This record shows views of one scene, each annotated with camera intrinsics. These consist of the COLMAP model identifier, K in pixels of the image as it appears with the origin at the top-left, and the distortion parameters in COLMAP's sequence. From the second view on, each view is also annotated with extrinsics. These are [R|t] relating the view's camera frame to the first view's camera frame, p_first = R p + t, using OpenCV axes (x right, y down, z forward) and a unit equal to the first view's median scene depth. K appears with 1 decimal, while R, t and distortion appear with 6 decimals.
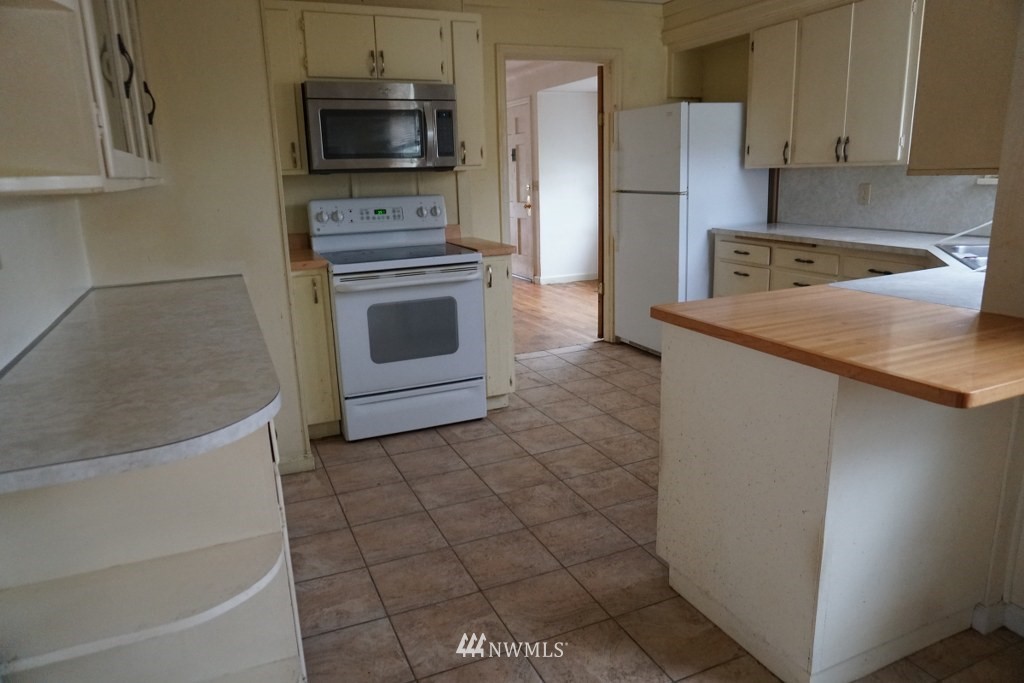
lens RADIAL K [[696.2, 0, 510.7], [0, 696.2, 336.7], [0, 0, 1]] dist [-0.012086, 0.000382]
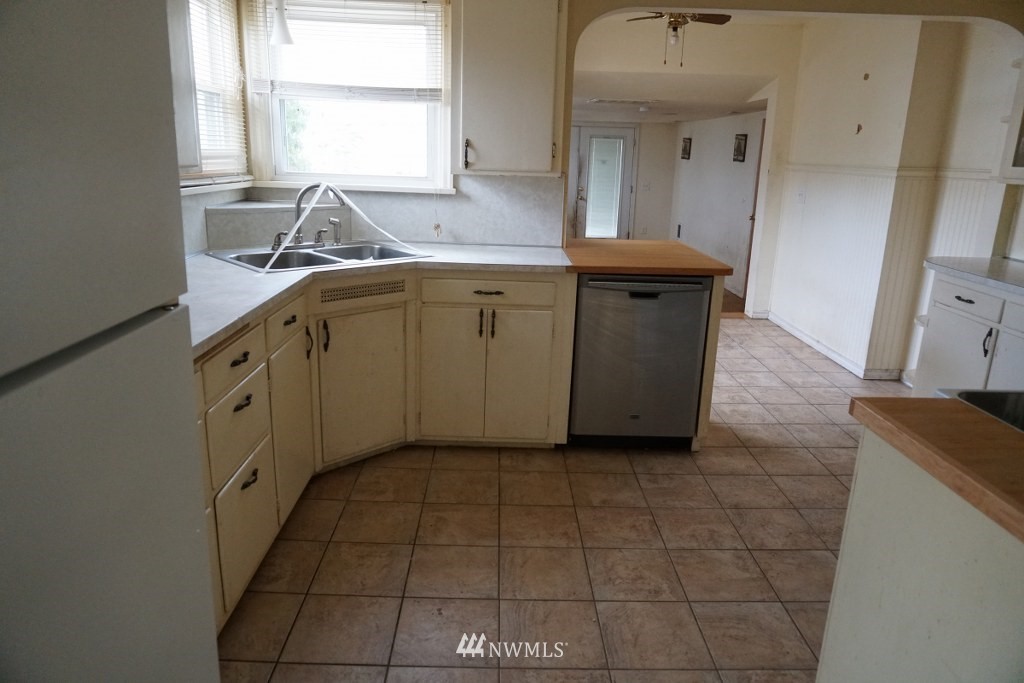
lens RADIAL K [[696.2, 0, 514.6], [0, 696.2, 340.1], [0, 0, 1]] dist [-0.012086, 0.000382]
pose [[-0.926311, -0.091409, 0.365504, 0.043428], [0.088628, 0.890031, 0.447203, -0.367160], [-0.366188, 0.446643, -0.816343, 1.457943]]
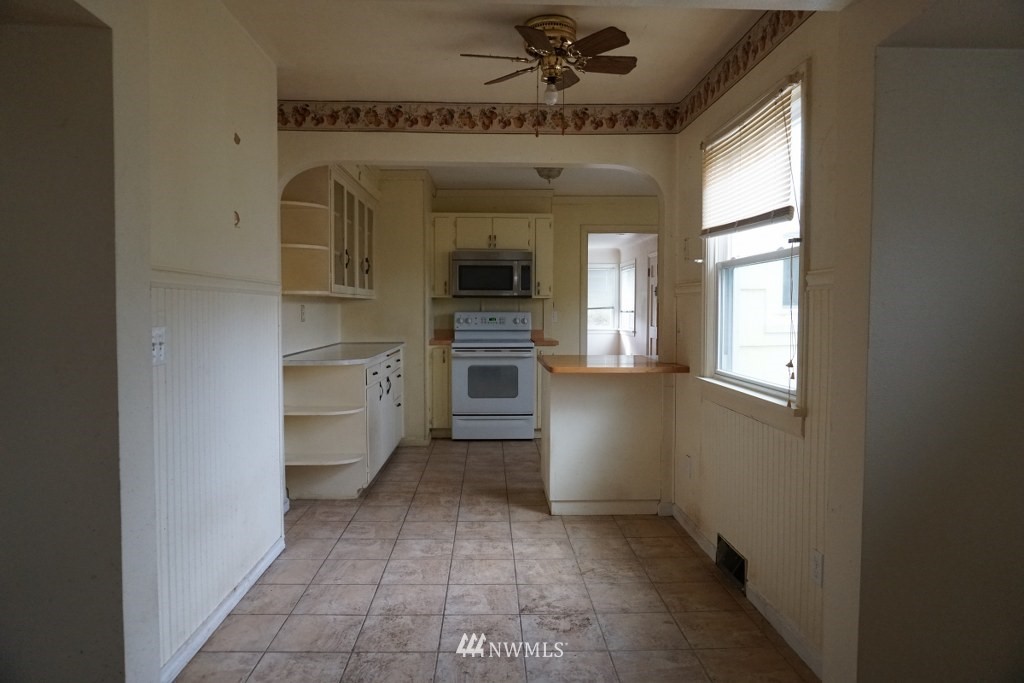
lens RADIAL K [[696.2, 0, 513.8], [0, 696.2, 342.0], [0, 0, 1]] dist [-0.012086, 0.000382]
pose [[0.933524, 0.049445, -0.355089, 0.557532], [-0.112542, 0.980794, -0.159300, 0.172652], [0.340393, 0.188673, 0.921160, -0.684268]]
